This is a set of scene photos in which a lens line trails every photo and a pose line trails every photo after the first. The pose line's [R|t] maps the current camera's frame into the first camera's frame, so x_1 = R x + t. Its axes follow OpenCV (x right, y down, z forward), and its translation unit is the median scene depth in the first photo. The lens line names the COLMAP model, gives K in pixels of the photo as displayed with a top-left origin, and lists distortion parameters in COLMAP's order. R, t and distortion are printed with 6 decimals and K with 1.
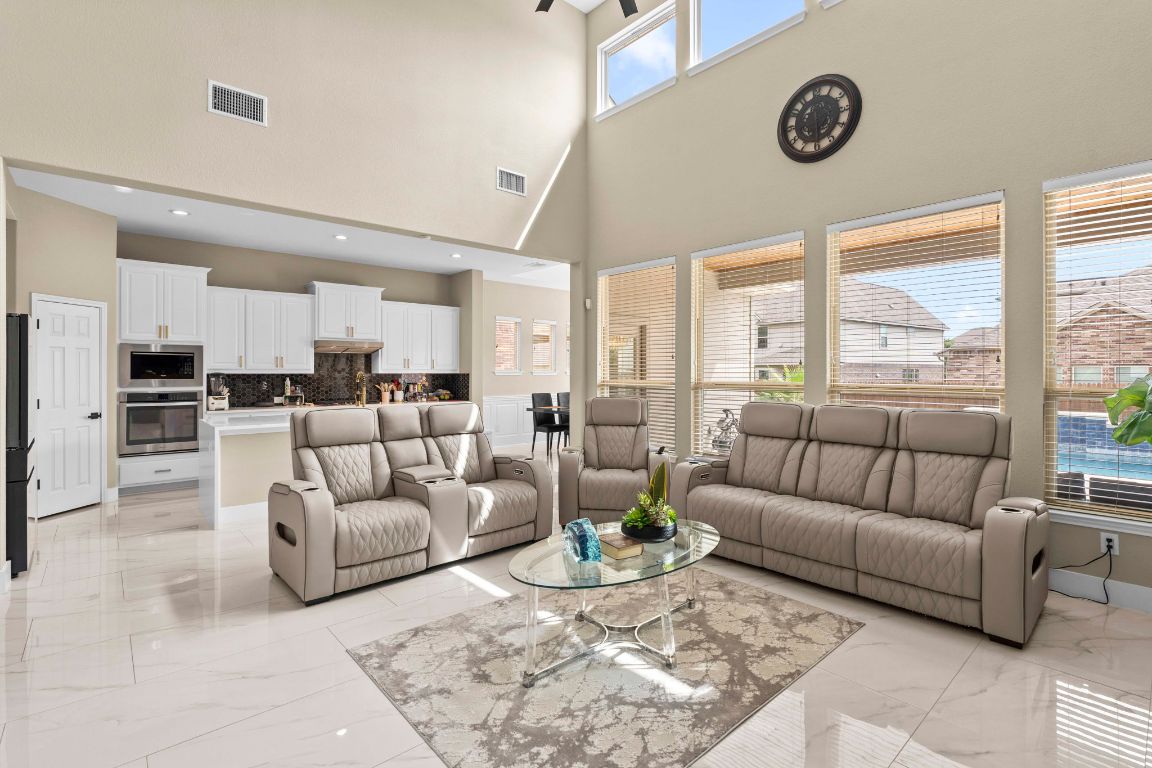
lens RADIAL K [[526.2, 0, 575.0], [0, 526.2, 374.9], [0, 0, 1]] dist [-0.003889, 0.000065]
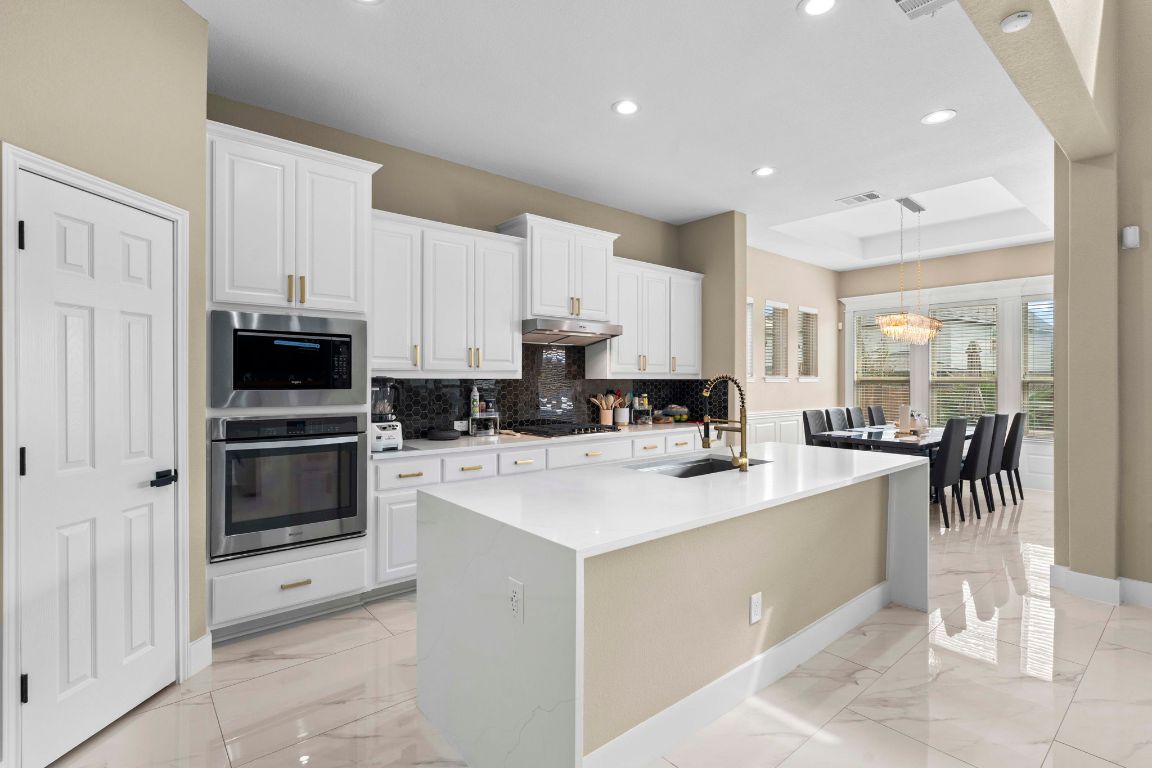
lens RADIAL K [[537.6, 0, 576.8], [0, 537.6, 386.2], [0, 0, 1]] dist [-0.002811, 0.000496]
pose [[0.999256, 0.002165, -0.038509, -0.453970], [-0.001882, 0.999971, 0.007390, 0.000880], [0.038523, -0.007312, 0.999231, 0.466082]]
